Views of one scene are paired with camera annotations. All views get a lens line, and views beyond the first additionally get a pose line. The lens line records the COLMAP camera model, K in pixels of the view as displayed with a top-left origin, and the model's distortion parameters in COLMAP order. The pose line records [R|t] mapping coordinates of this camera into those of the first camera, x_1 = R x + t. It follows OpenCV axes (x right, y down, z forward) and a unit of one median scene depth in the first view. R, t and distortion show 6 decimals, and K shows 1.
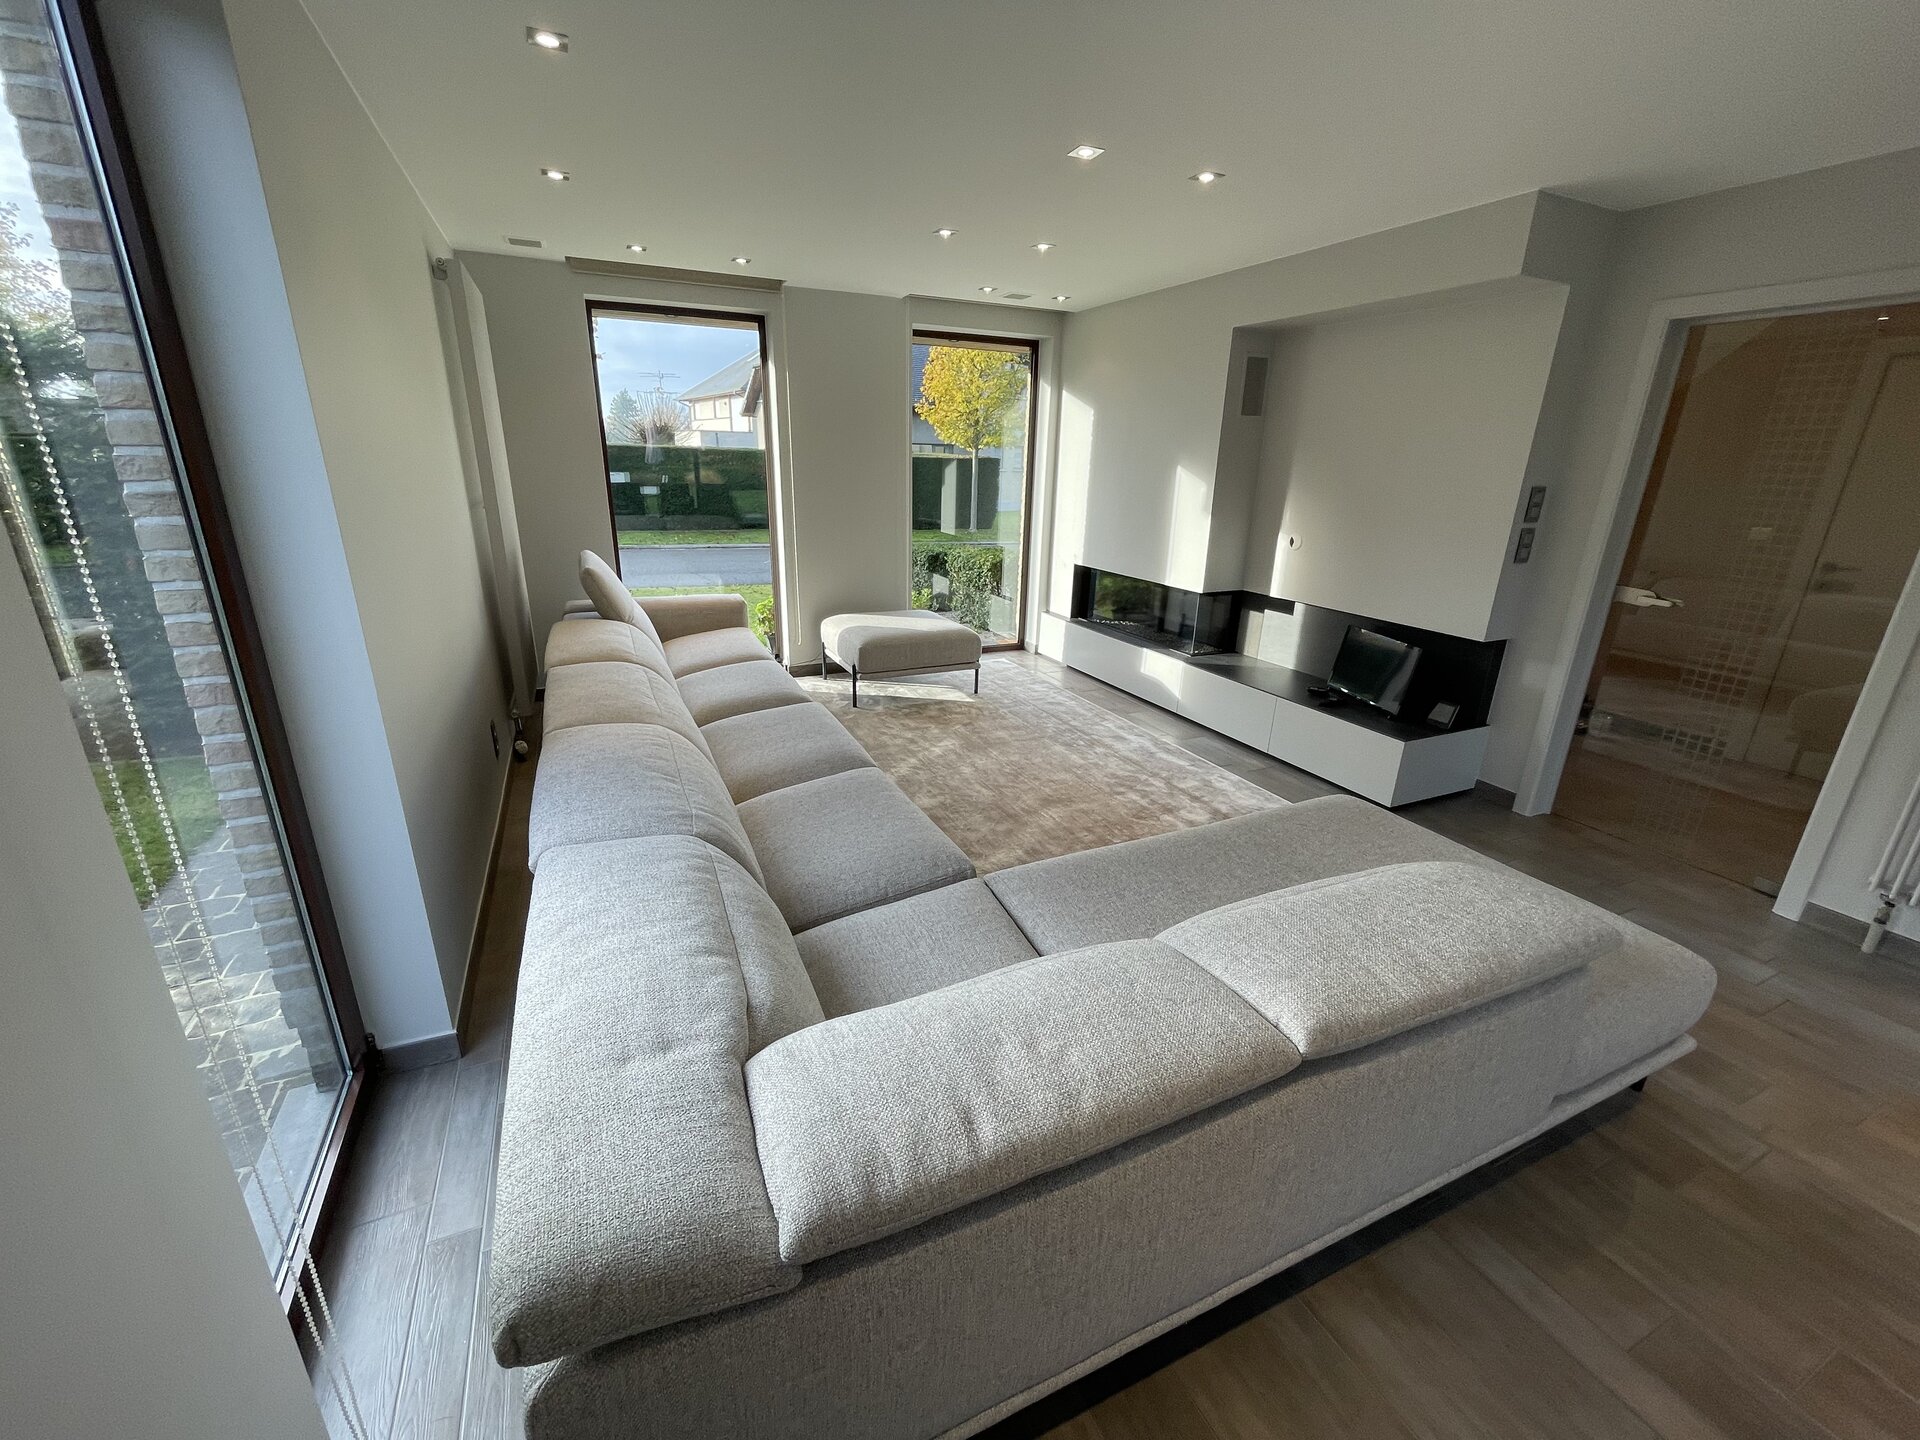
lens RADIAL K [[780.0, 0, 962.9], [0, 780.0, 720.5], [0, 0, 1]] dist [-0.001095, -0.000245]
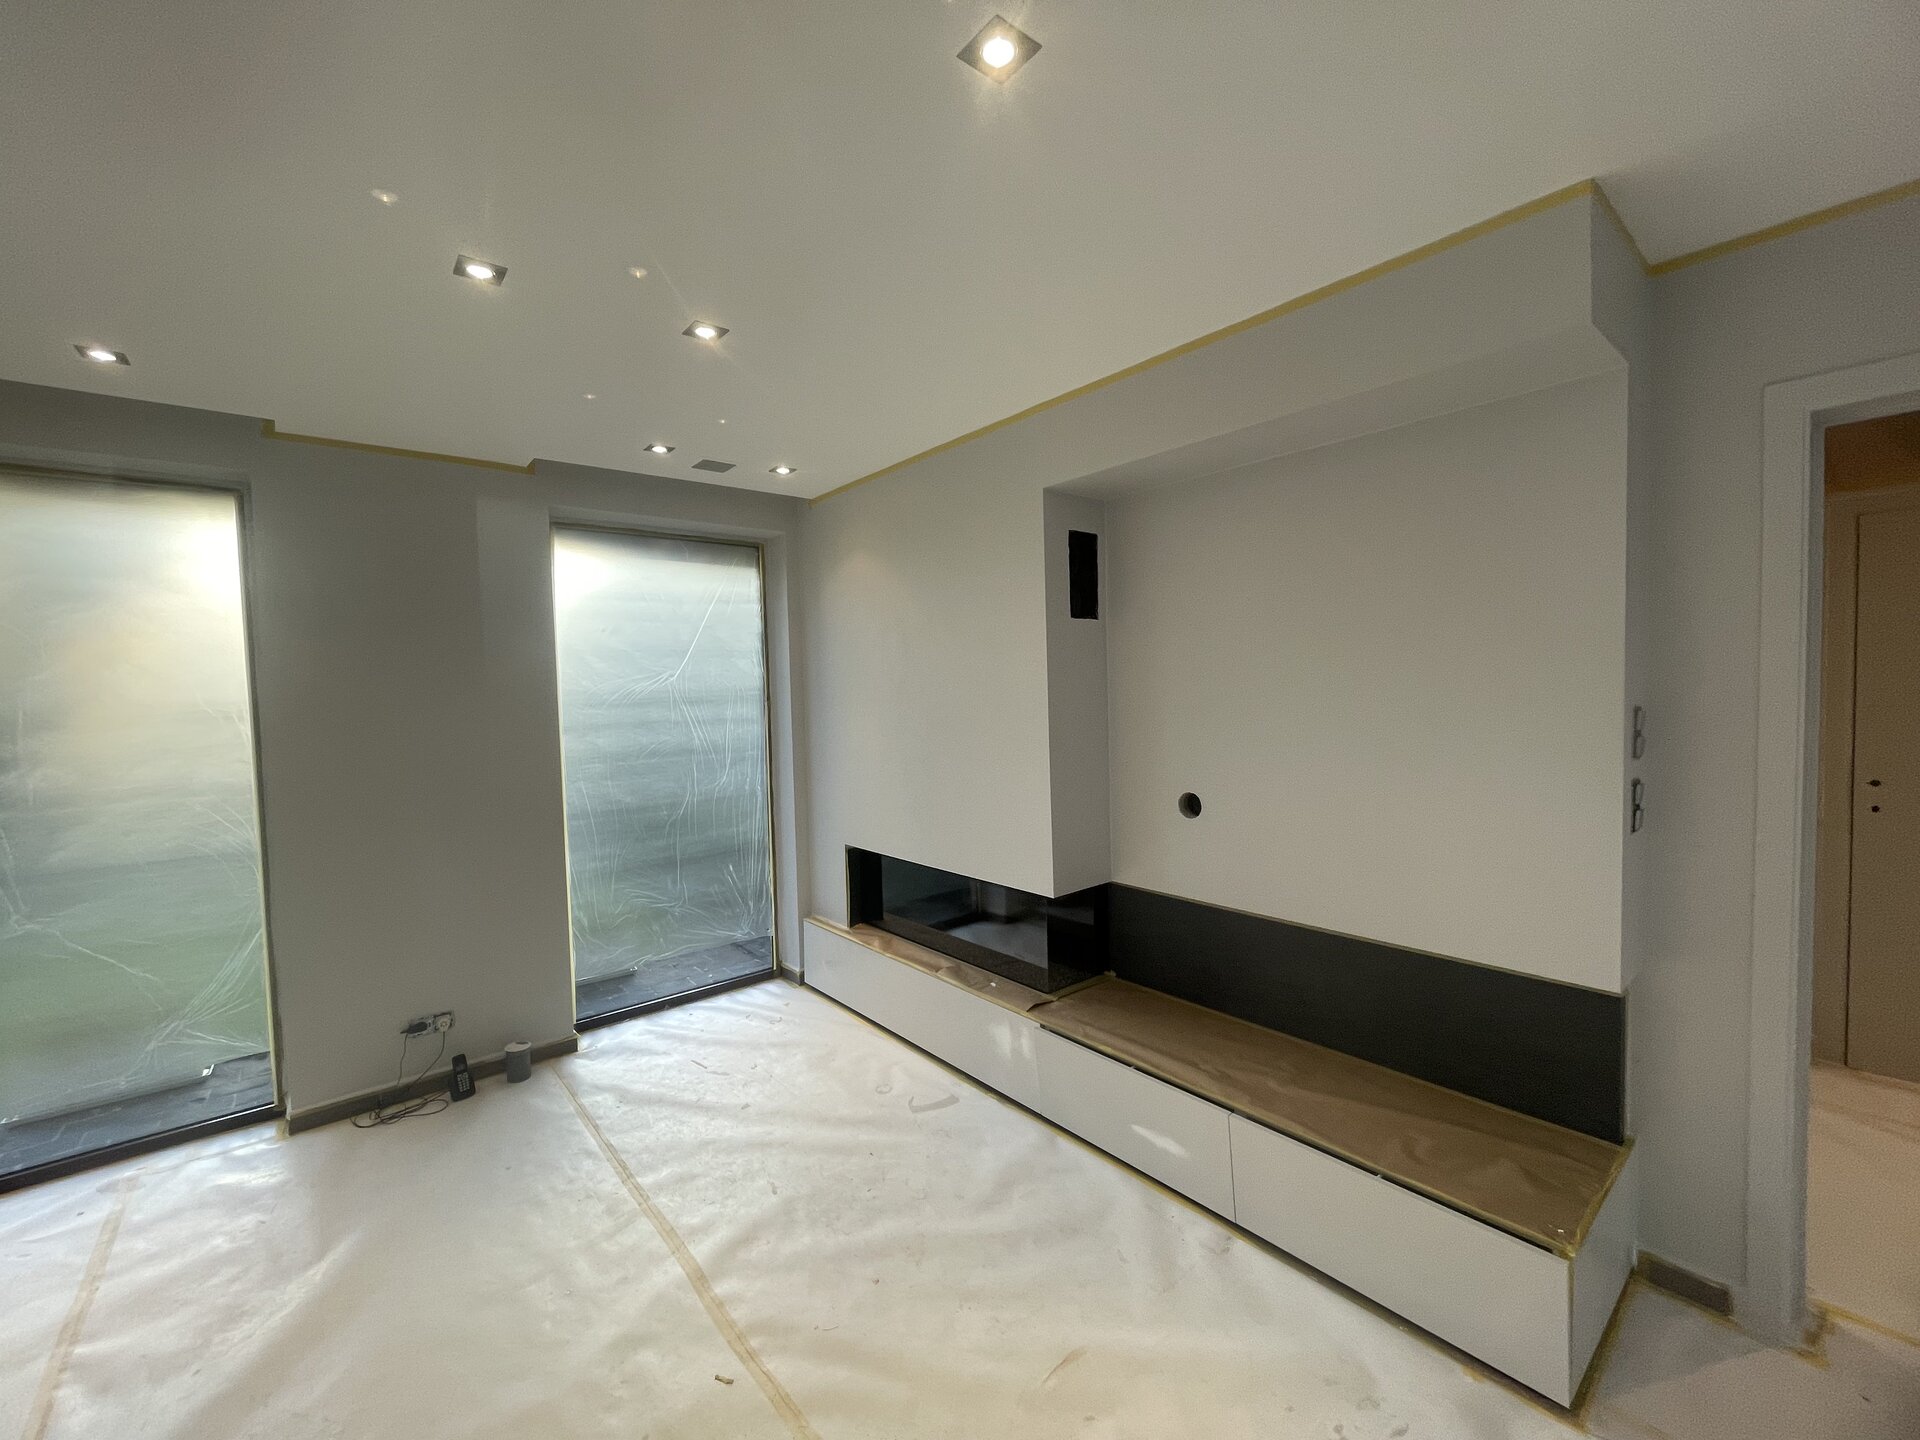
lens RADIAL K [[772.4, 0, 965.9], [0, 772.4, 719.9], [0, 0, 1]] dist [-0.001761, -0.000034]
pose [[0.964919, -0.058618, 0.255921, 0.107550], [0.128221, 0.955820, -0.264512, -0.154336], [-0.229110, 0.288047, 0.929805, 0.456759]]
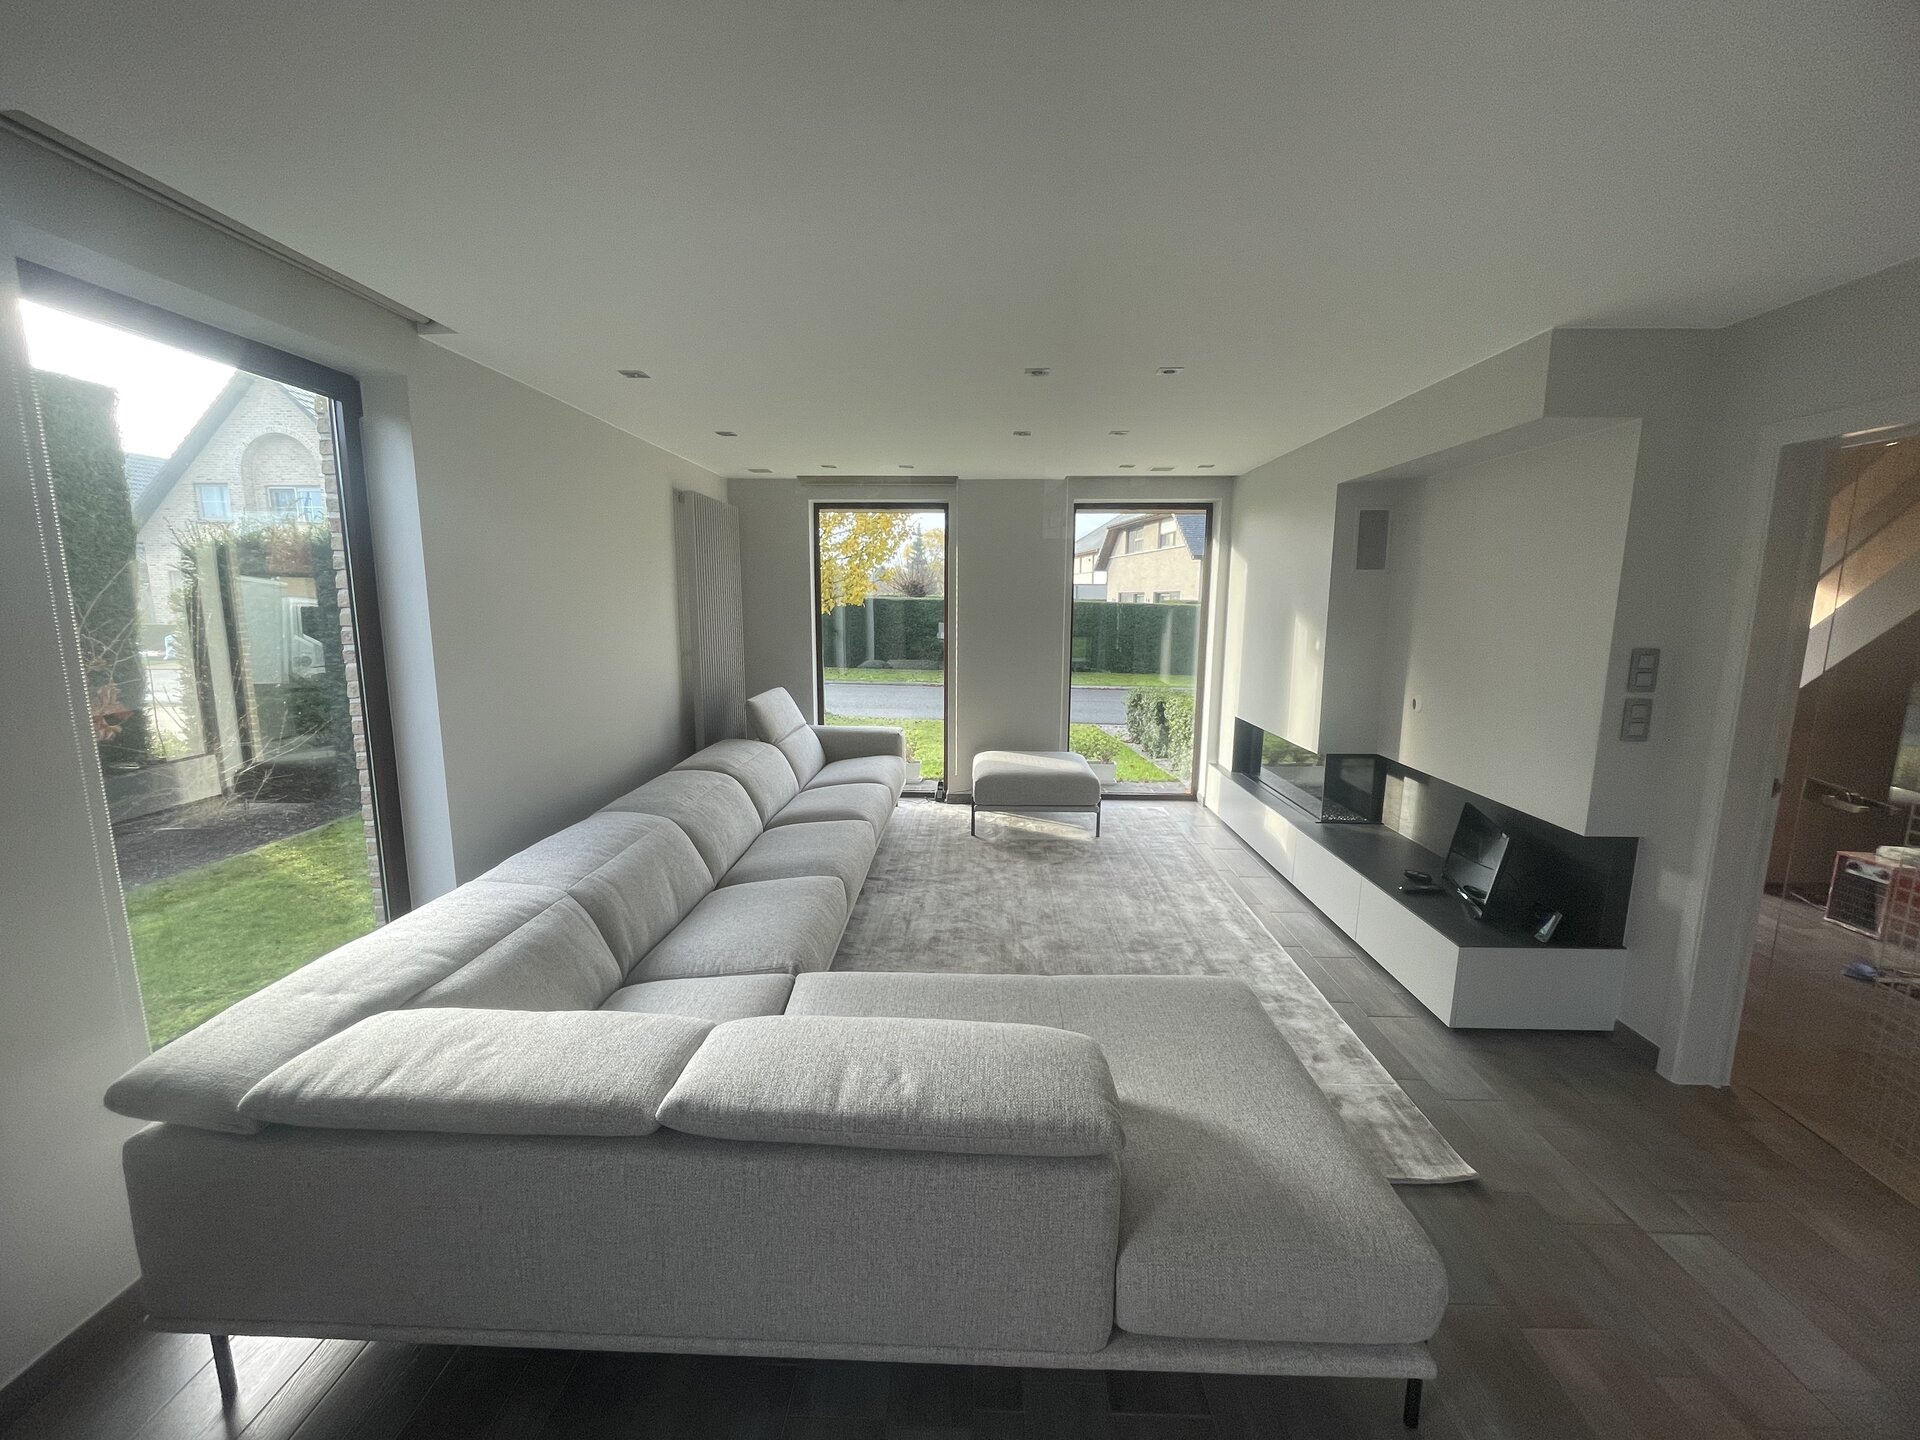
lens RADIAL K [[774.9, 0, 963.2], [0, 774.9, 718.3], [0, 0, 1]] dist [-0.002564, -0.000127]
pose [[0.896466, 0.051240, -0.440139, 0.350810], [-0.129629, 0.980164, -0.149917, -0.014615], [0.423726, 0.191451, 0.885326, 0.008303]]
